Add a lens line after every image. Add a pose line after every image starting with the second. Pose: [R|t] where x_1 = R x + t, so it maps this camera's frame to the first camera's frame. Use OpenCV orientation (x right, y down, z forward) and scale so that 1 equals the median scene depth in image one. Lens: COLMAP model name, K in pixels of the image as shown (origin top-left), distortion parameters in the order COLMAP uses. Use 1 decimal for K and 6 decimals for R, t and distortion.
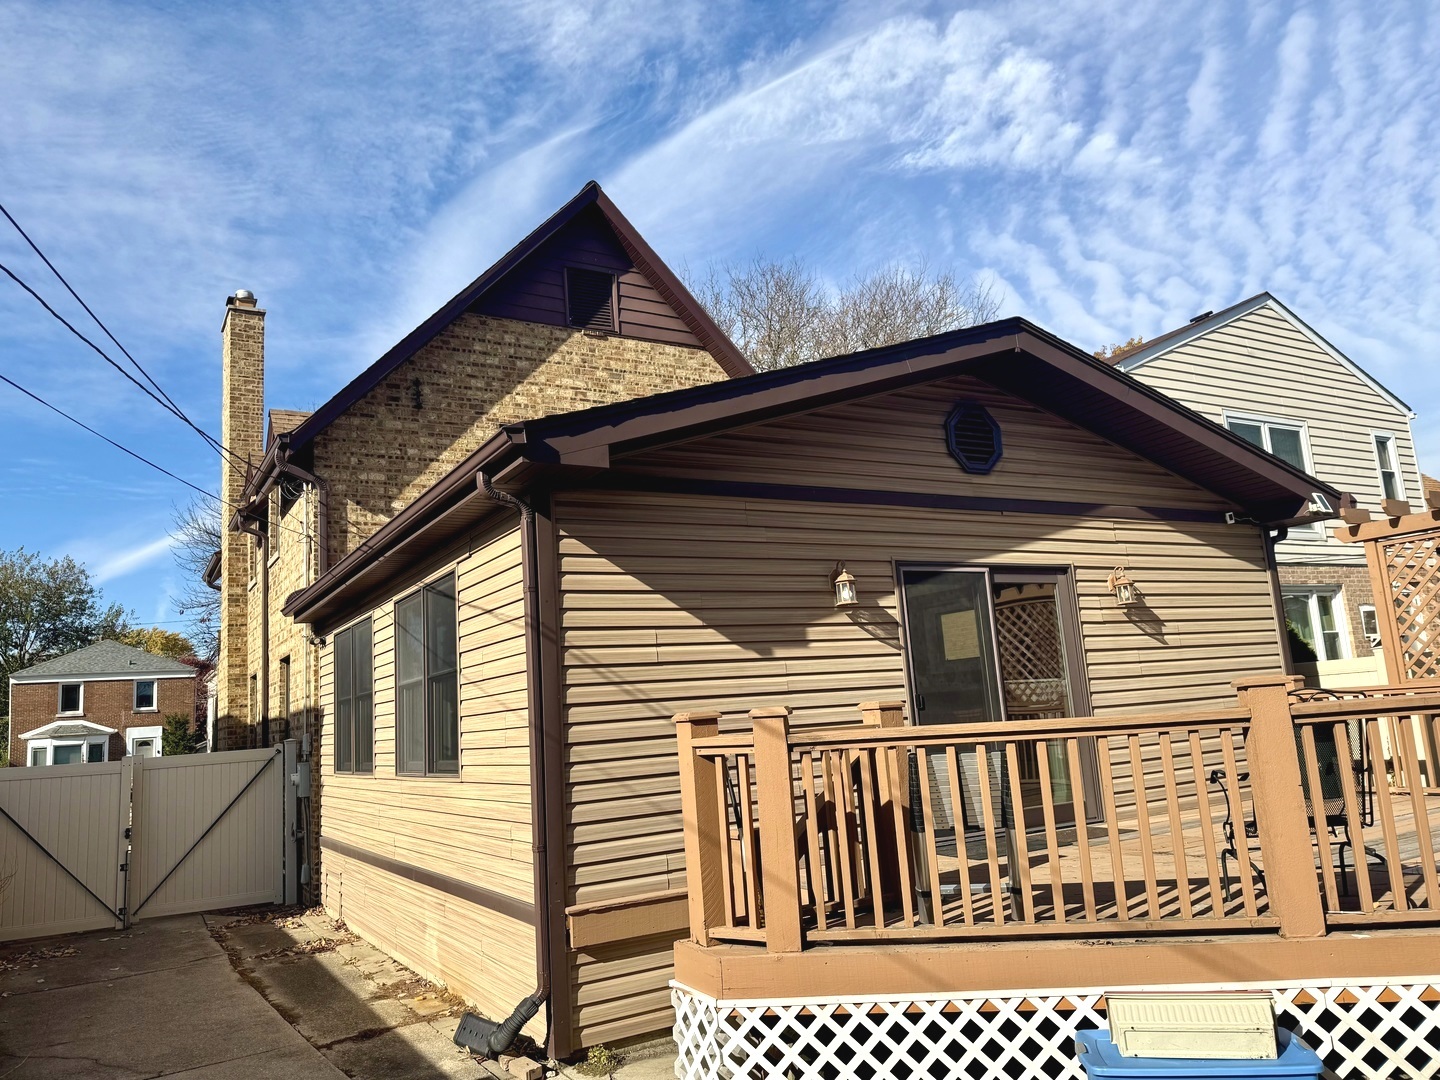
lens RADIAL K [[1034.0, 0, 720.0], [0, 1034.0, 540.0], [0, 0, 1]] dist [0.166436, -0.000961]
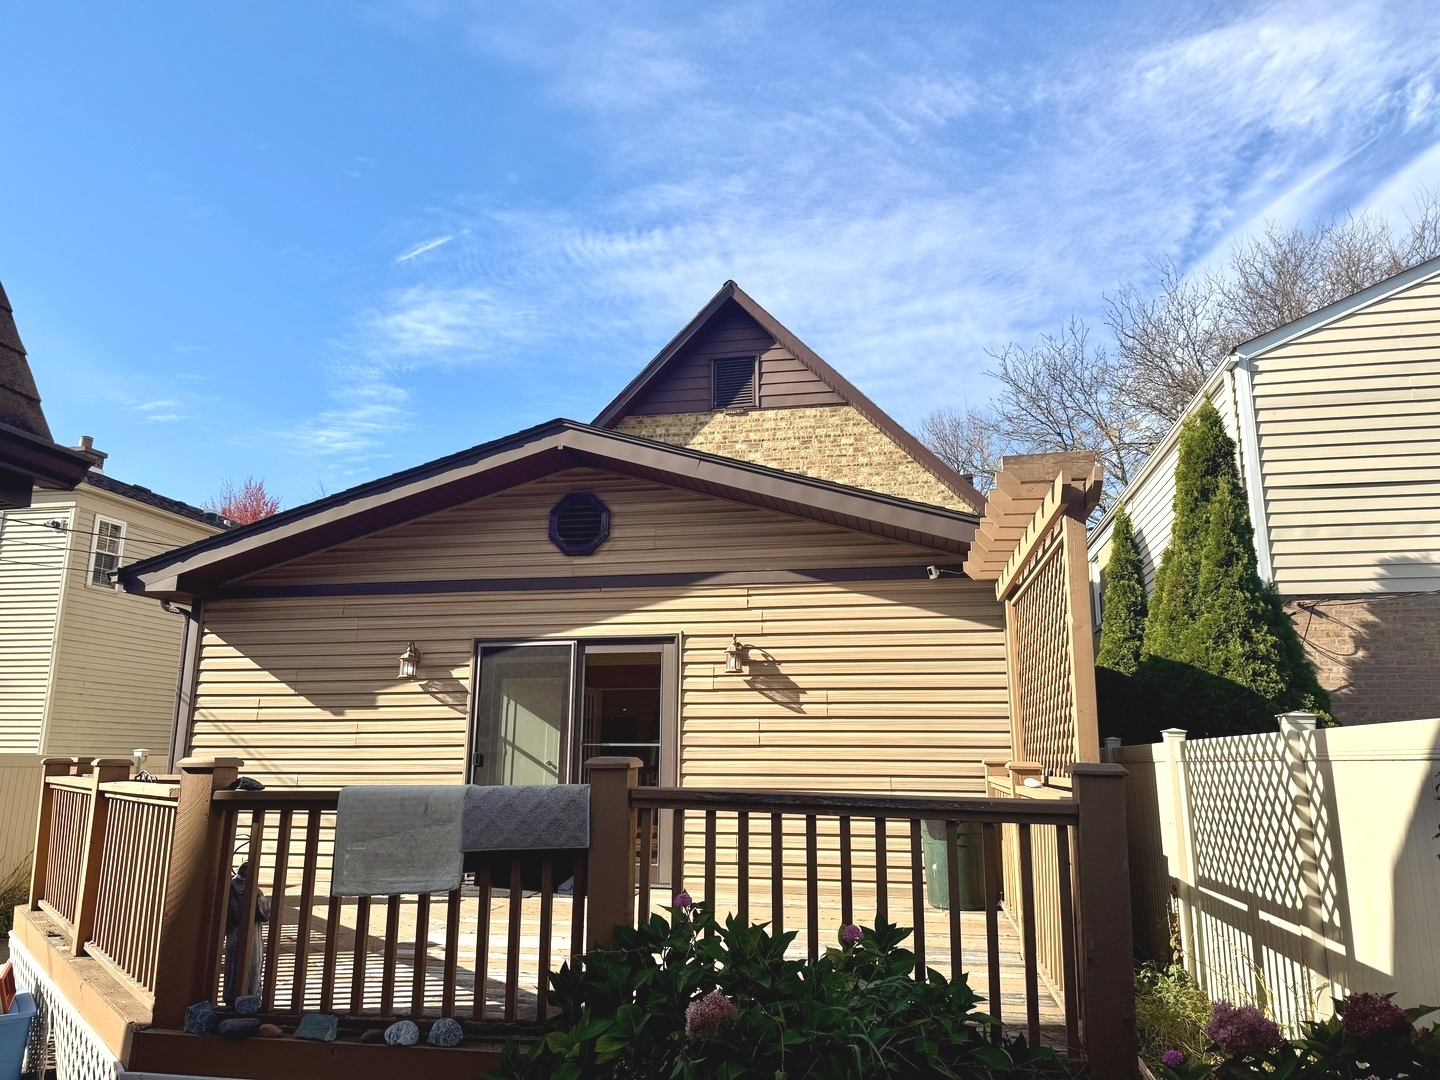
lens RADIAL K [[1014.1, 0, 720.0], [0, 1014.1, 540.0], [0, 0, 1]] dist [0.052578, -0.003699]
pose [[0.753397, -0.068639, -0.653974, 1.071245], [0.055997, 0.997621, -0.040196, -0.028128], [0.655177, -0.006337, 0.755449, 0.284130]]
